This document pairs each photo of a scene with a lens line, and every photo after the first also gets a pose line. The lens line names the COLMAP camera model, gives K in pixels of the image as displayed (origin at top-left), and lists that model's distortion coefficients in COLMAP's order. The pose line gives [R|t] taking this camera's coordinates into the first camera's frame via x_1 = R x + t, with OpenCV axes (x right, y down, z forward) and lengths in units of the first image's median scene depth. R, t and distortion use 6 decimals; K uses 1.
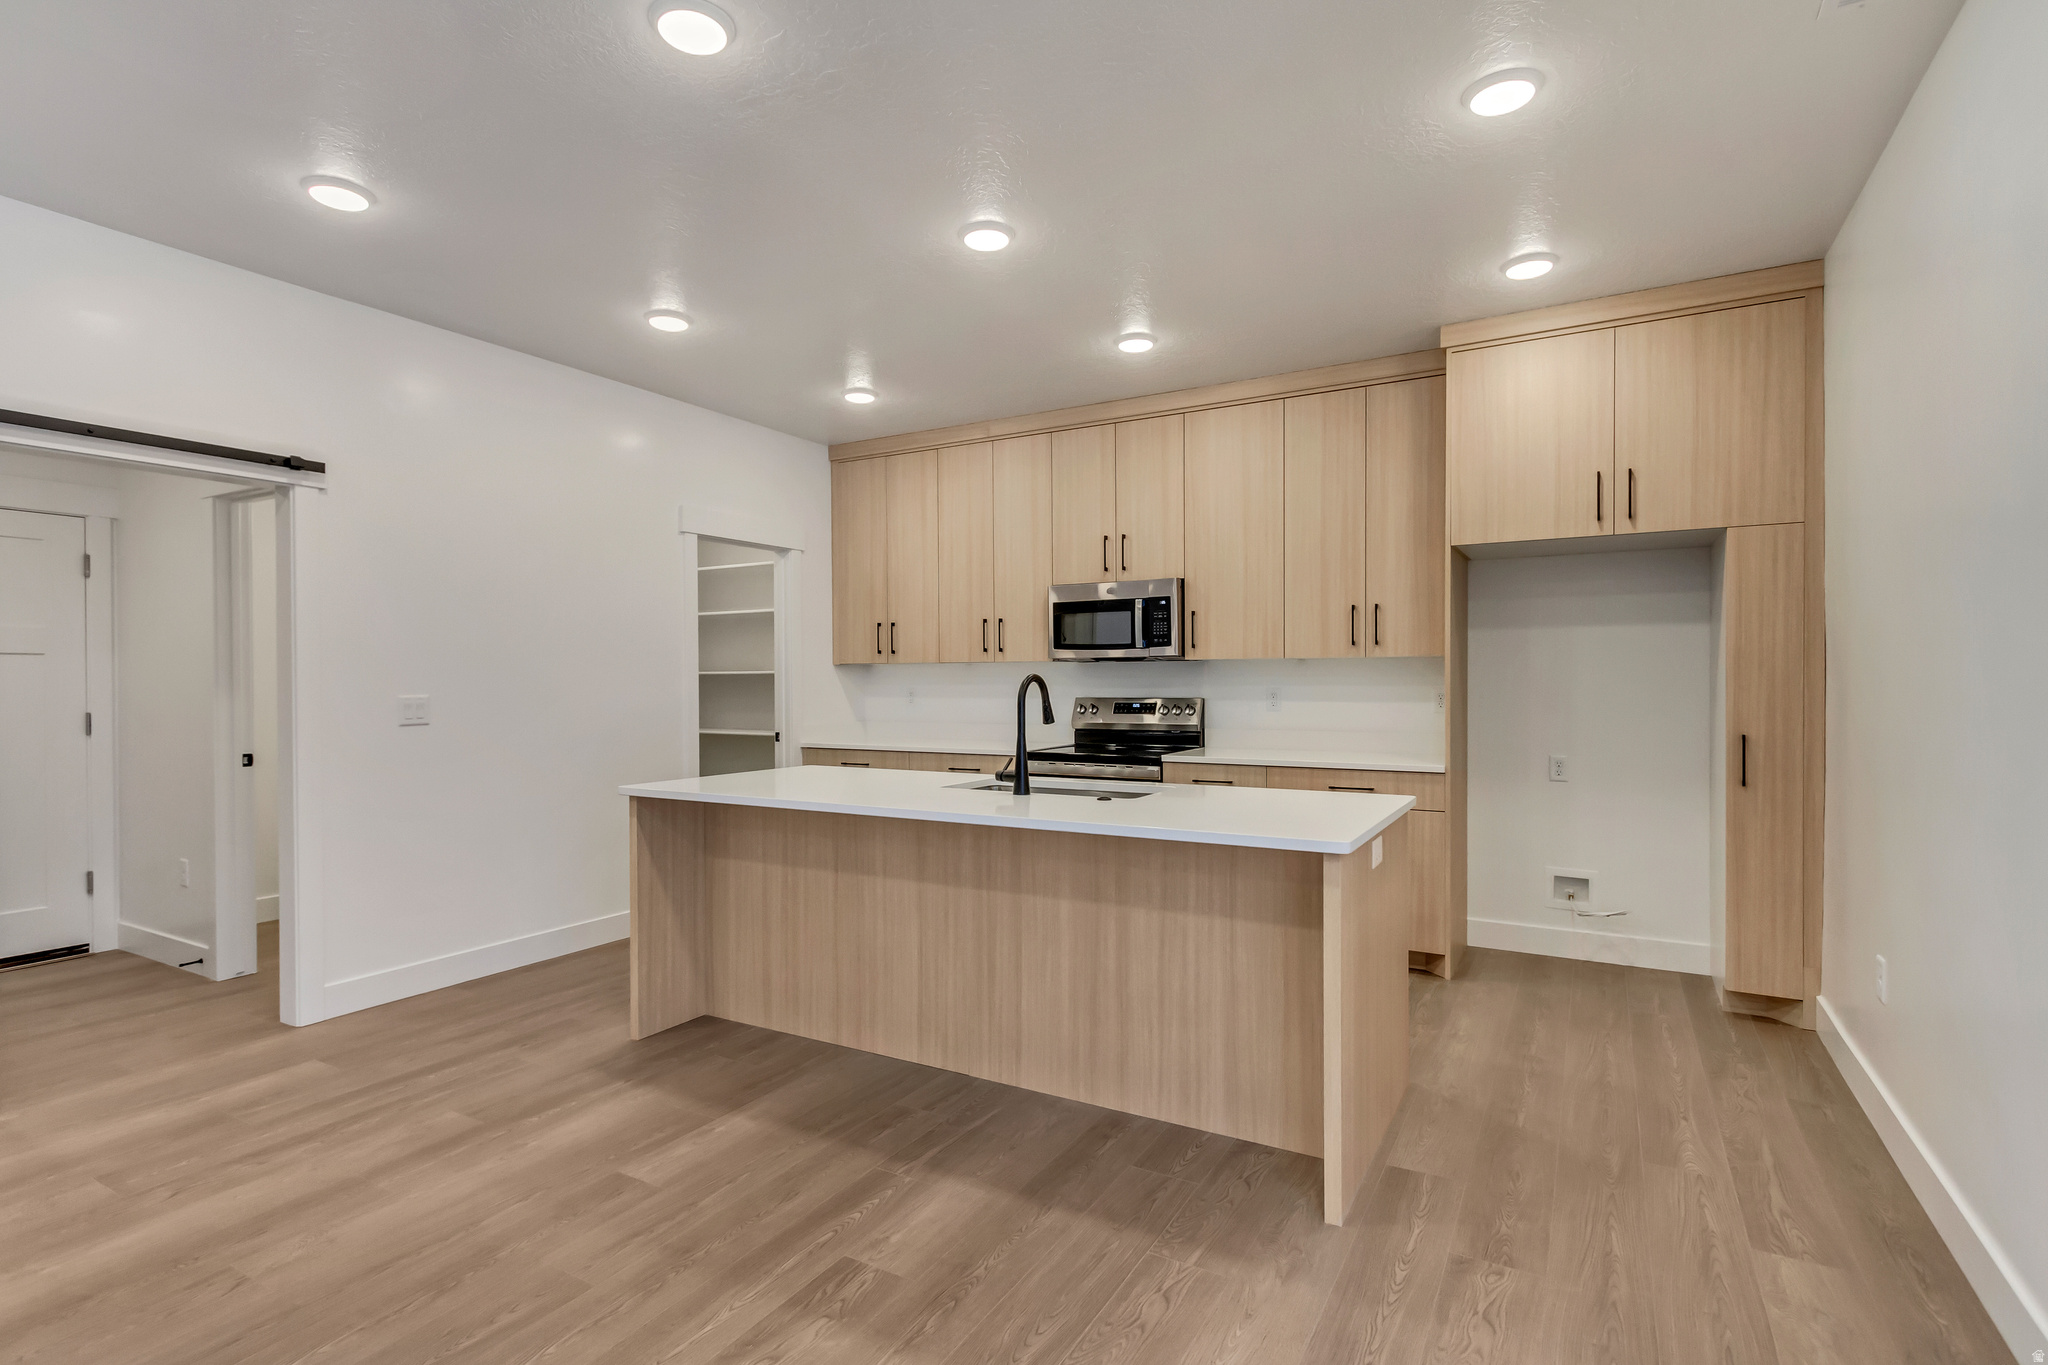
lens RADIAL K [[989.7, 0, 1023.2], [0, 989.7, 683.1], [0, 0, 1]] dist [0.003464, 0.000252]
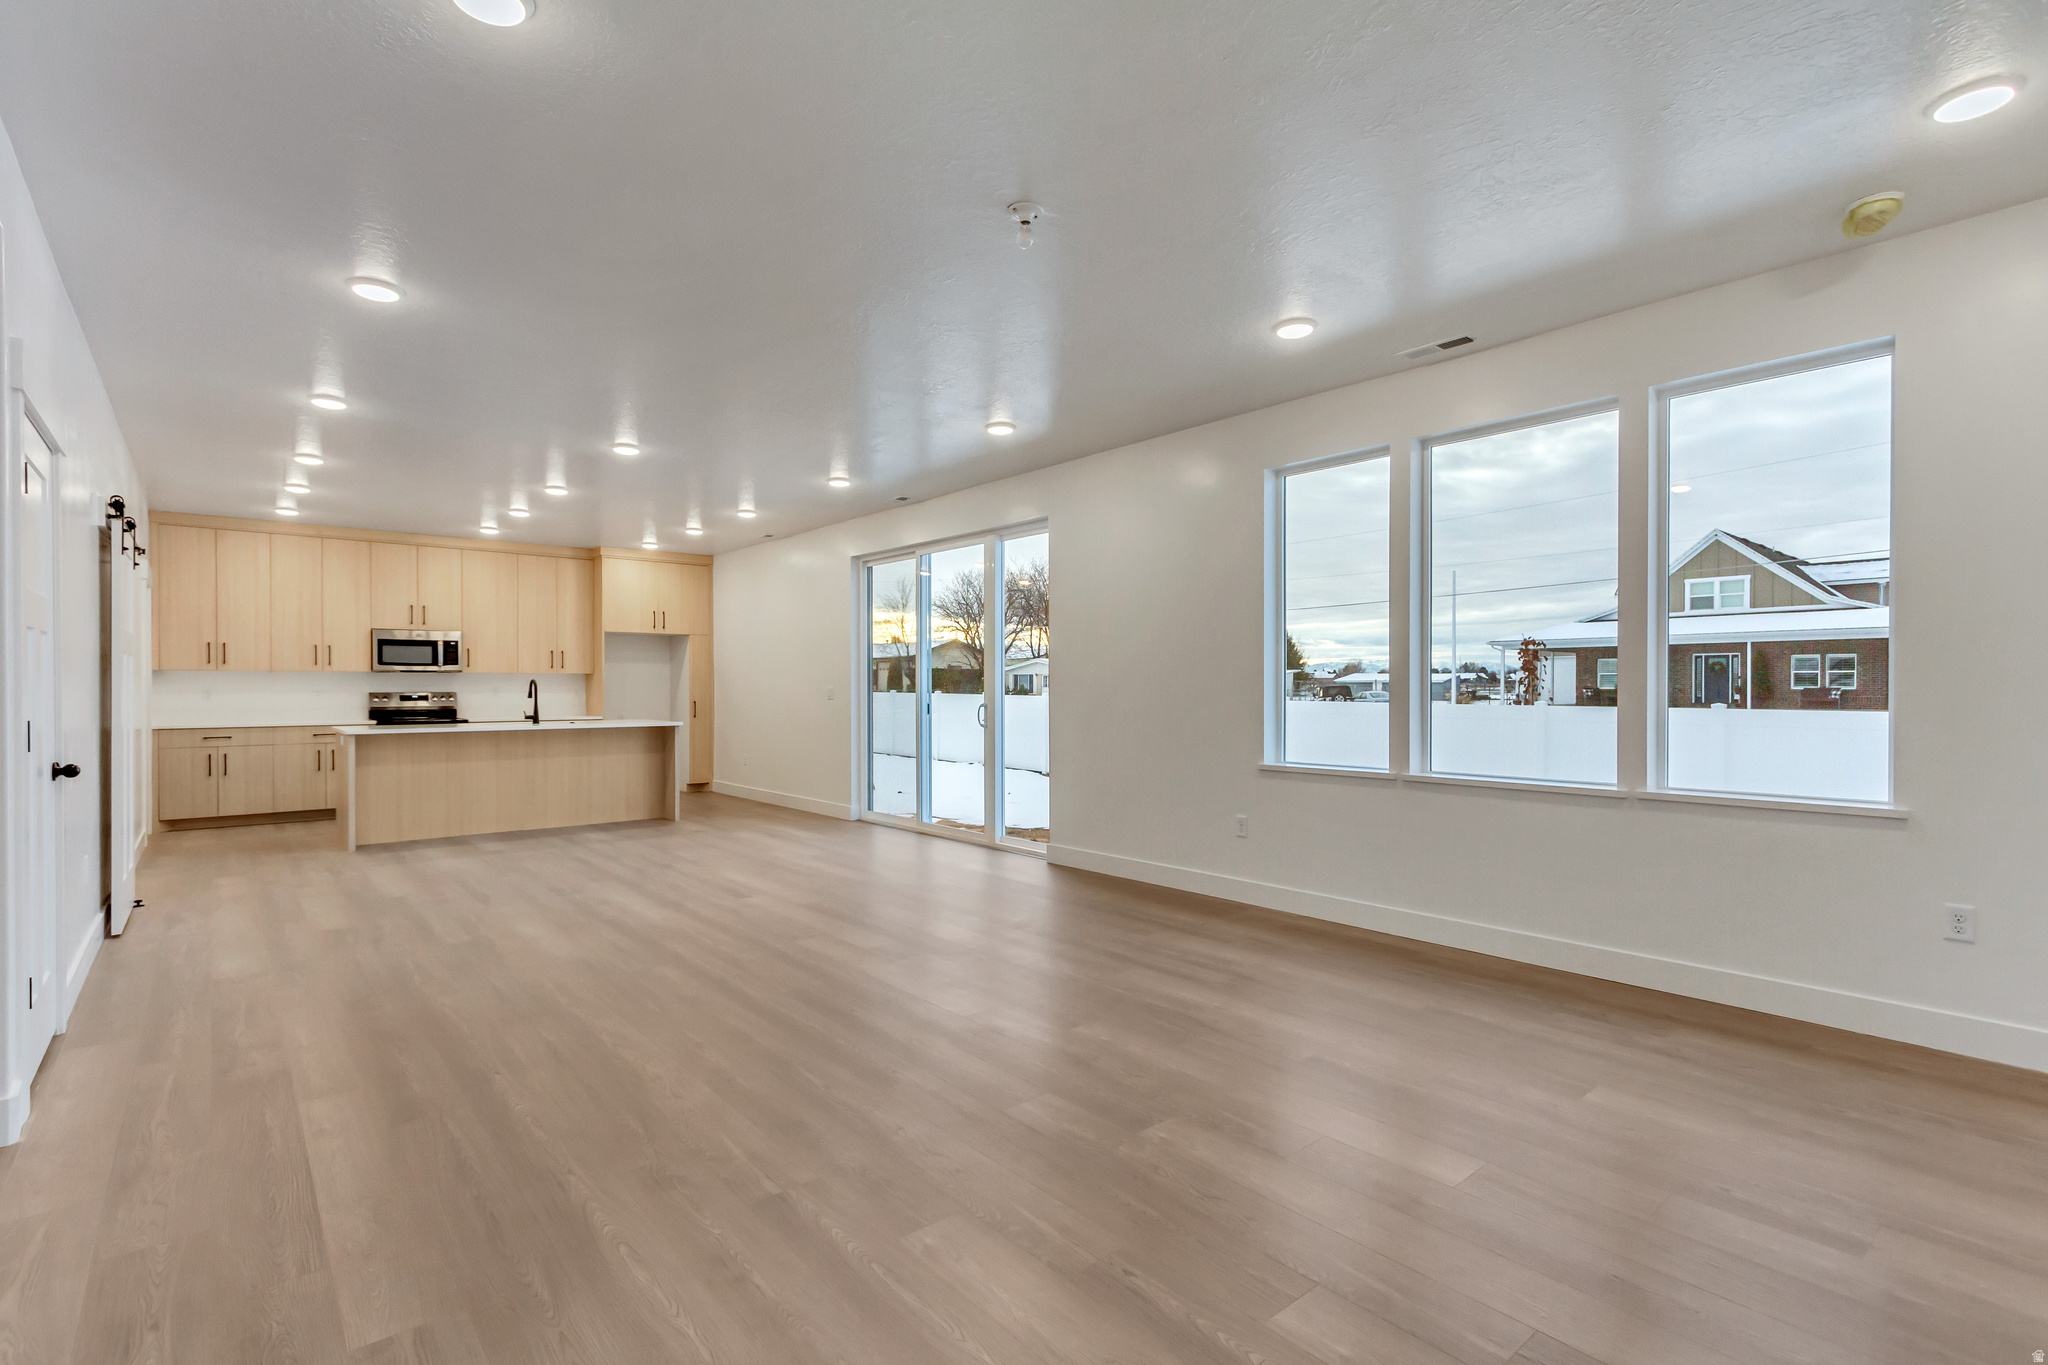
lens RADIAL K [[989.7, 0, 1021.5], [0, 989.7, 685.6], [0, 0, 1]] dist [0.003464, 0.000252]
pose [[0.324398, 0.002958, 0.945916, -1.295497], [0.003152, 0.999986, -0.004208, 0.014013], [-0.945915, 0.004347, 0.324384, -0.684915]]
